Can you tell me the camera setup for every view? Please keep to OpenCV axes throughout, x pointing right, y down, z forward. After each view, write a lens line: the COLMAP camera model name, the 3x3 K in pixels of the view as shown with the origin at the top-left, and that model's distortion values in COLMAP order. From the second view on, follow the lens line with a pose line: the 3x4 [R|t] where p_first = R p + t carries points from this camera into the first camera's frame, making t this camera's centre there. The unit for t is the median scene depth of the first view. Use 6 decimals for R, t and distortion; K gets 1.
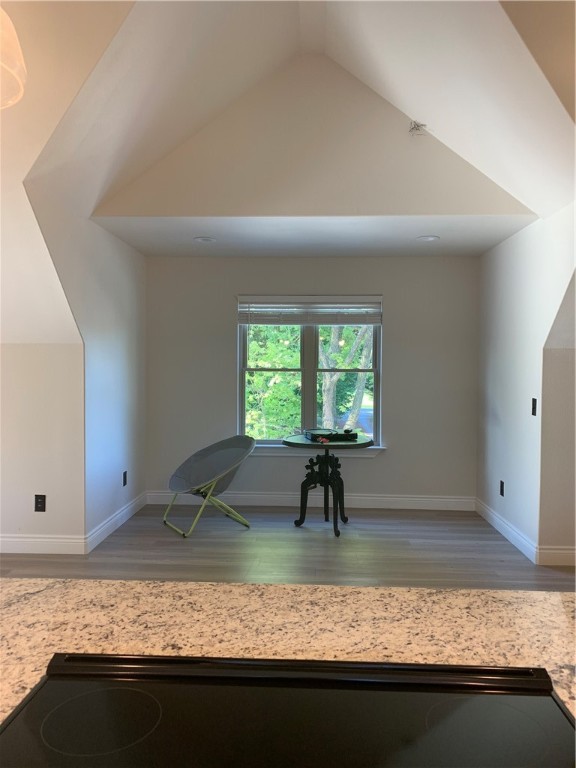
lens RADIAL K [[580.3, 0, 288.0], [0, 580.3, 384.0], [0, 0, 1]] dist [0.049691, -0.062711]
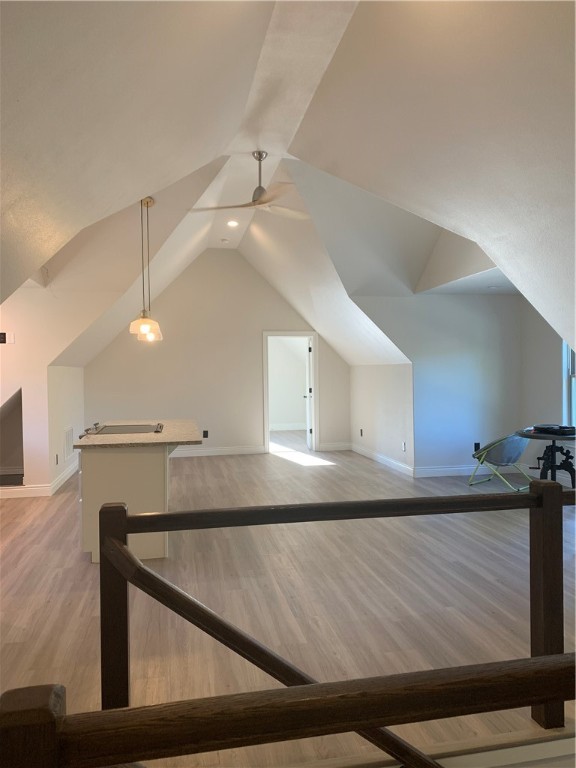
lens RADIAL K [[580.3, 0, 288.0], [0, 580.3, 384.0], [0, 0, 1]] dist [0.049691, -0.062711]
pose [[0.236353, 0.011657, -0.971597, 1.136821], [-0.015248, 0.999849, 0.008287, -0.010519], [0.971548, 0.012856, 0.236495, 0.152054]]
